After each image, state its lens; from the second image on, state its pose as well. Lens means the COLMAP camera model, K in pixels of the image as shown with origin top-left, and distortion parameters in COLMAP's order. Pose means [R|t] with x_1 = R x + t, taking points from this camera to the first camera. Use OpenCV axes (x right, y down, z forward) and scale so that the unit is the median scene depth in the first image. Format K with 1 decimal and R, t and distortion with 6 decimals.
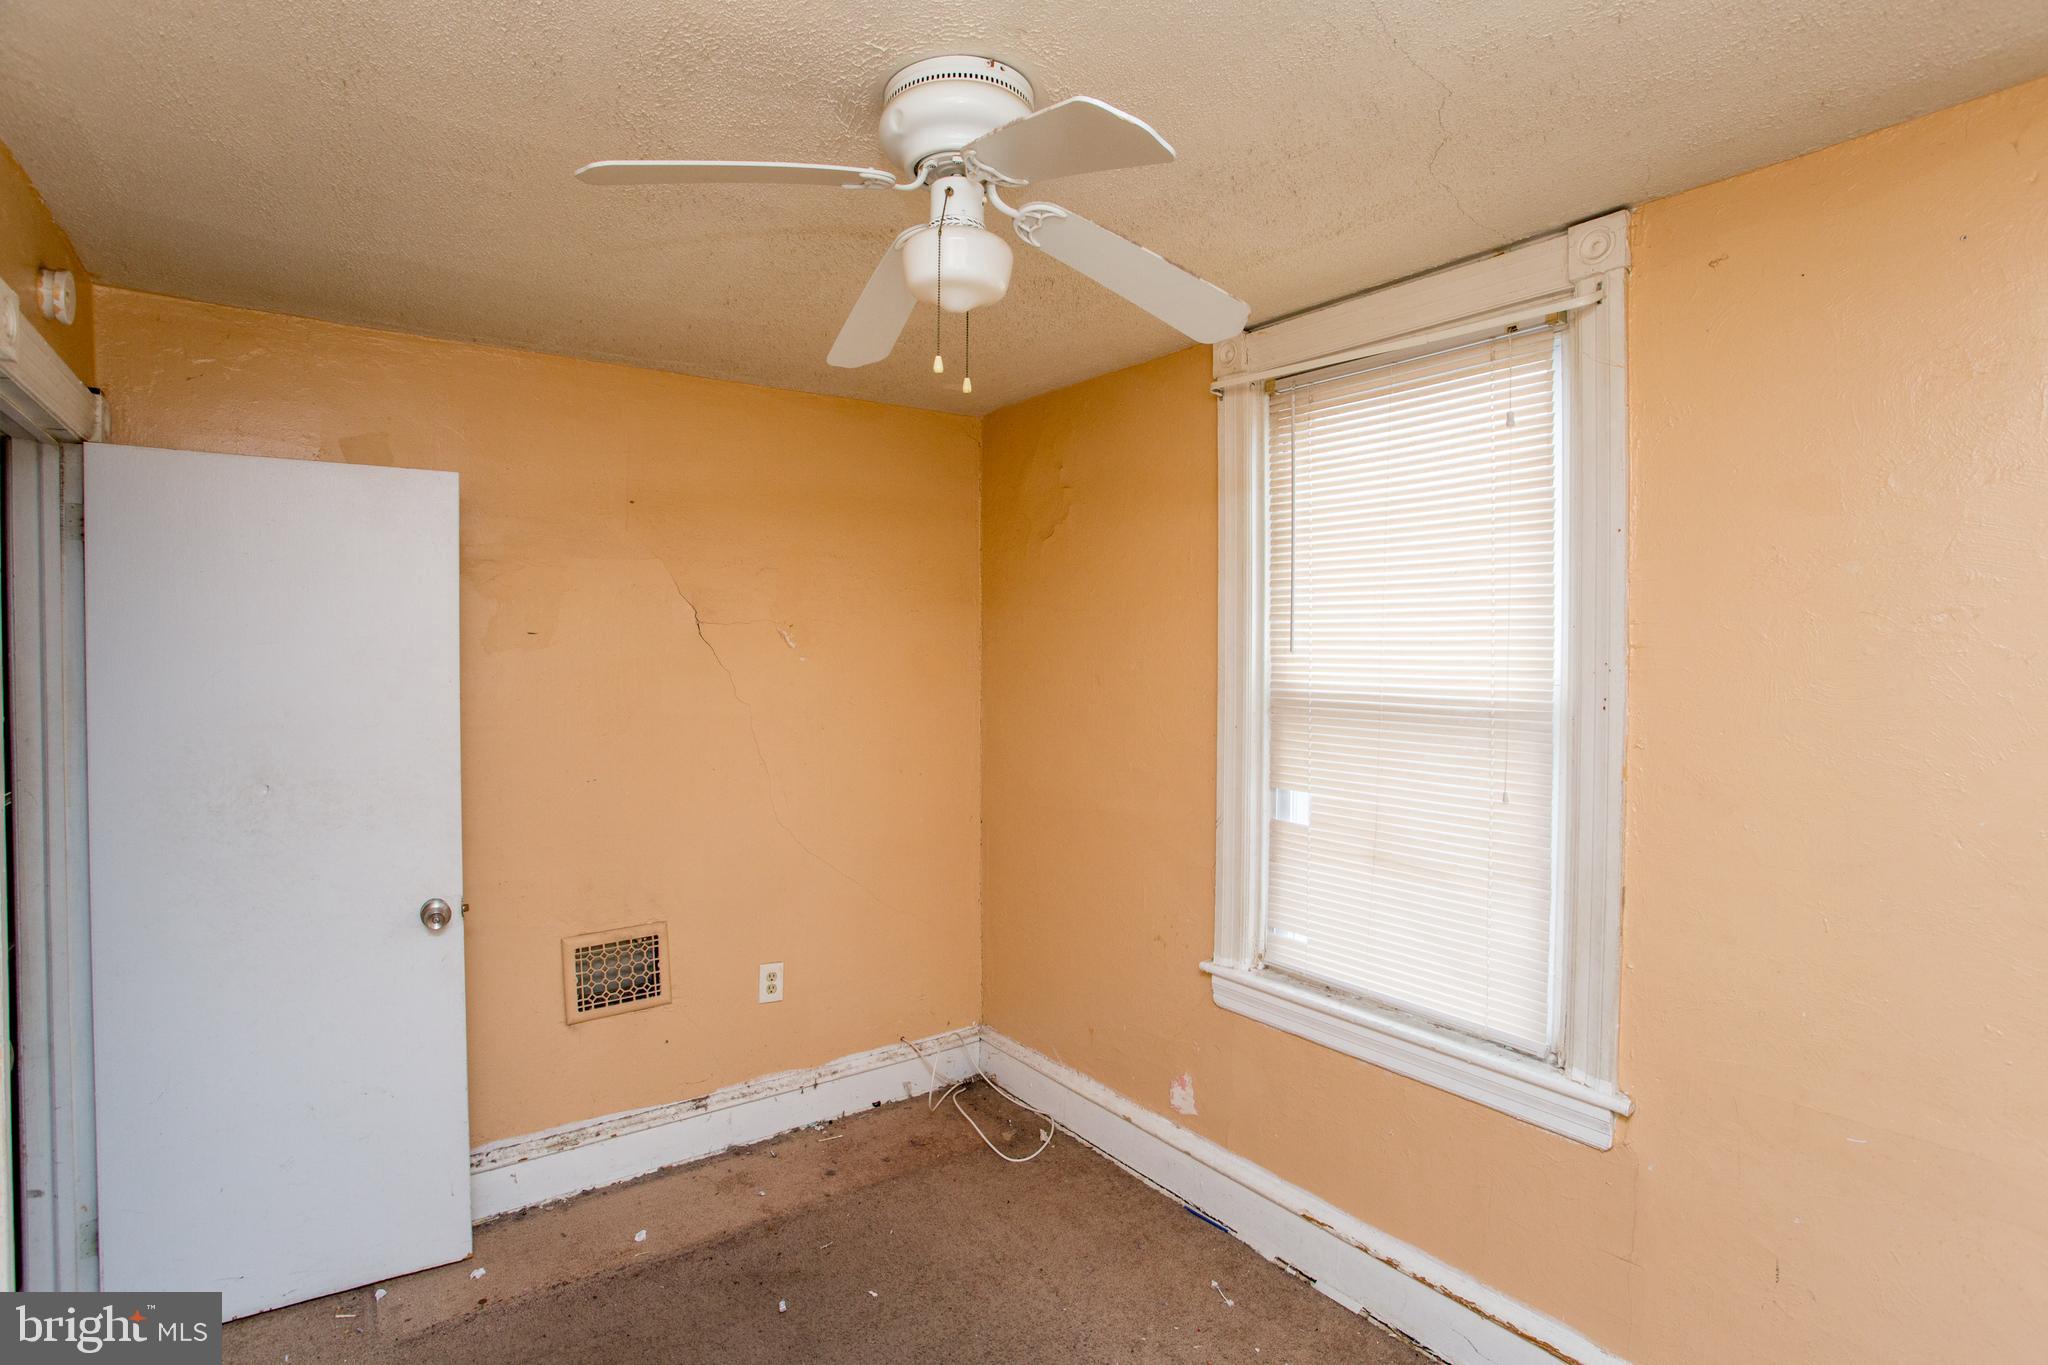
lens RADIAL K [[987.5, 0, 1021.4], [0, 987.5, 674.1], [0, 0, 1]] dist [-0.076611, 0.029489]
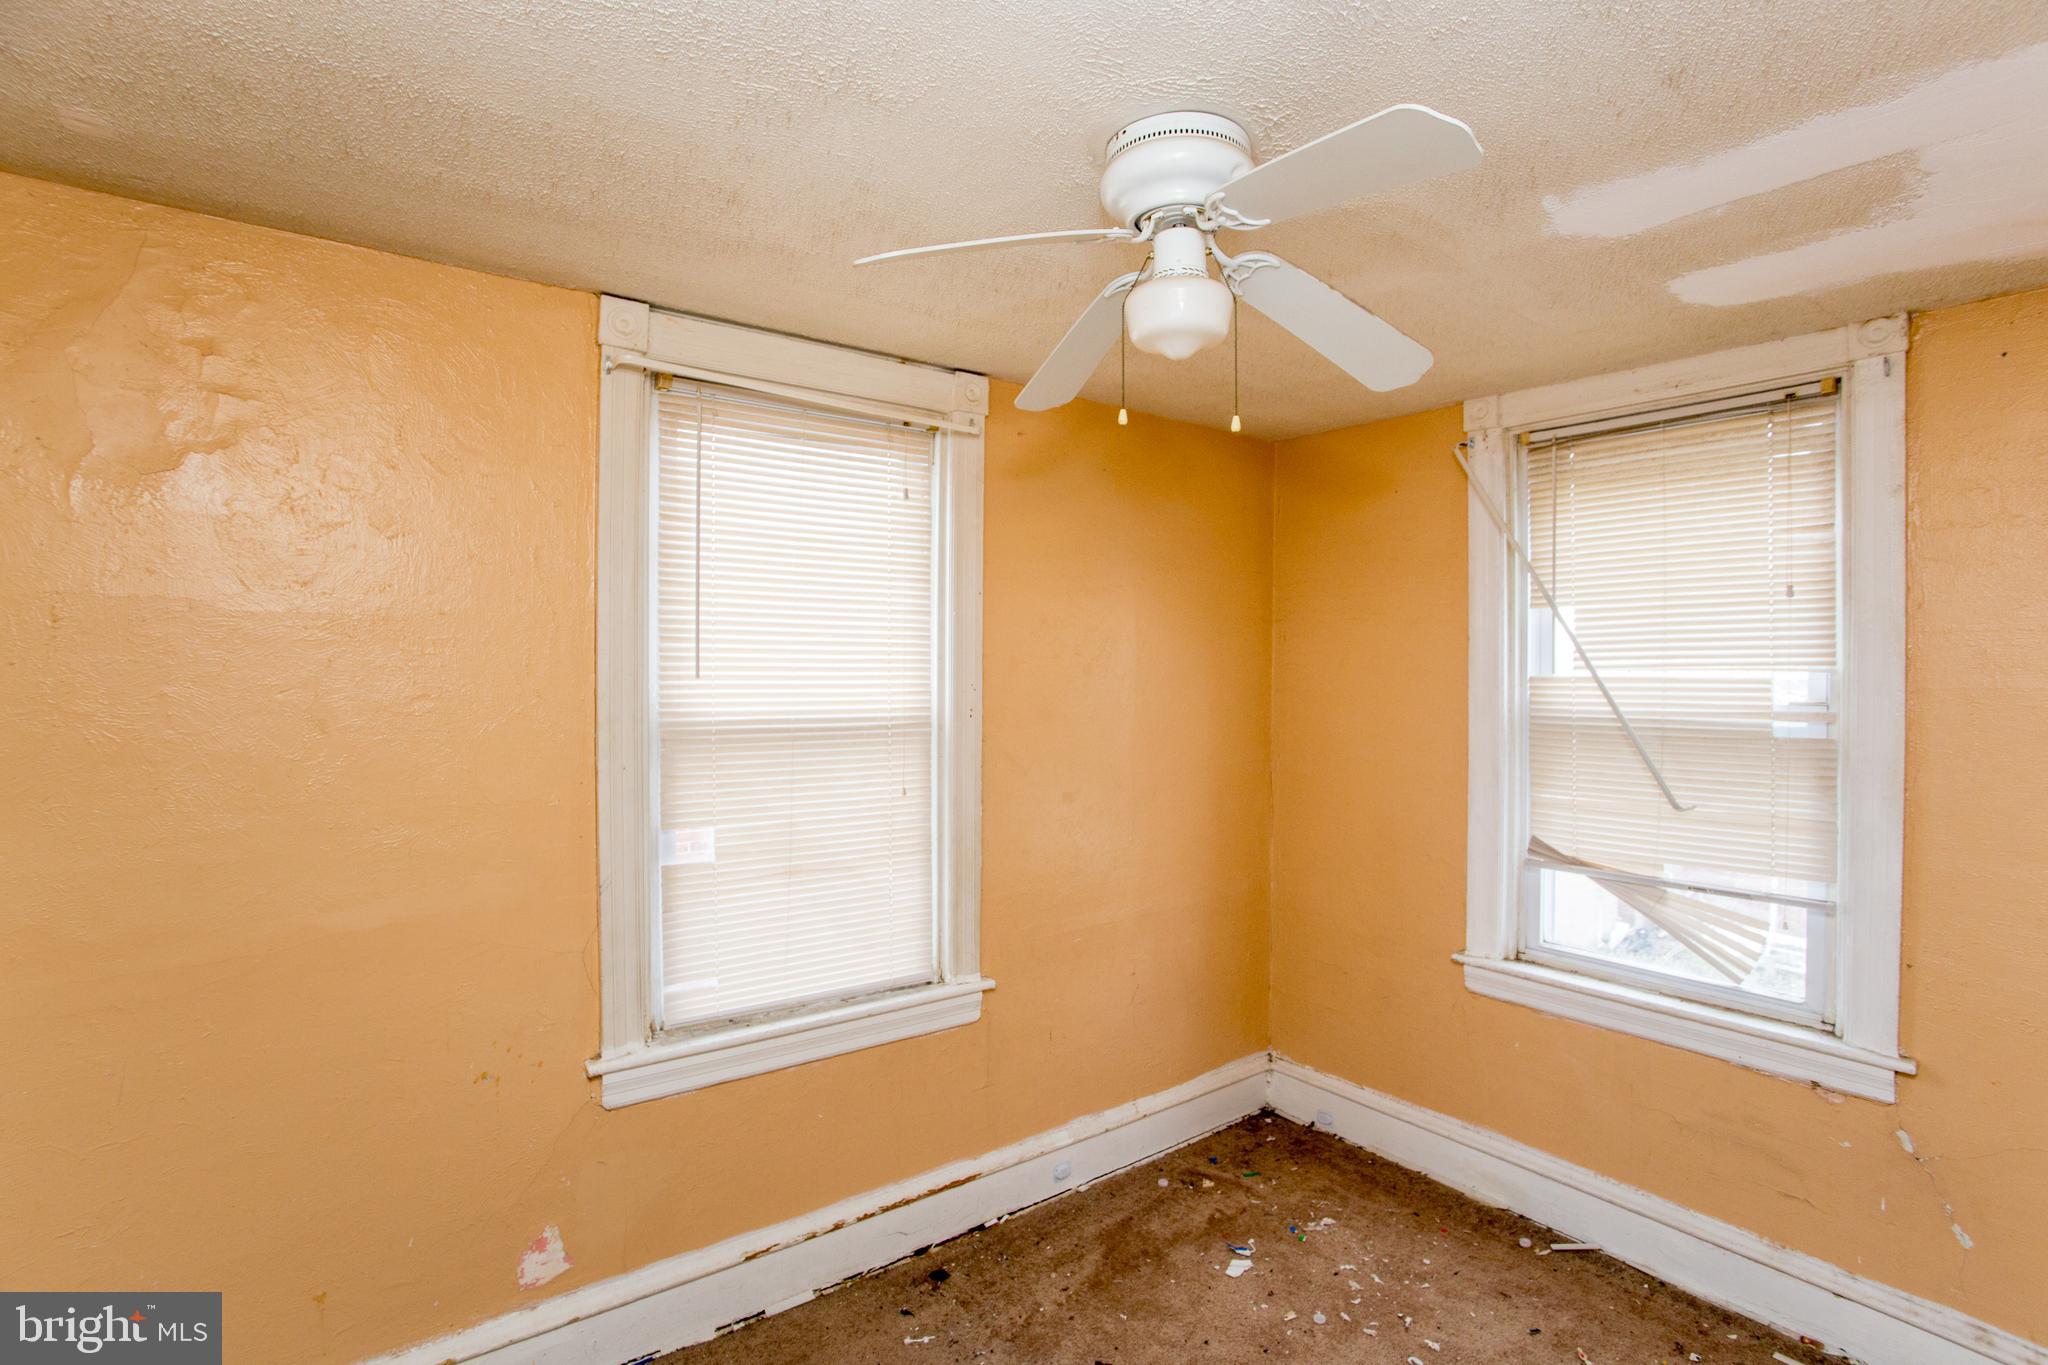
lens RADIAL K [[987.5, 0, 1021.4], [0, 987.5, 674.1], [0, 0, 1]] dist [-0.076611, 0.029489]
pose [[-0.010176, -0.013641, 0.999855, -0.620293], [0.017044, 0.999759, 0.013813, -0.032404], [-0.999803, 0.017182, -0.009941, 0.669856]]
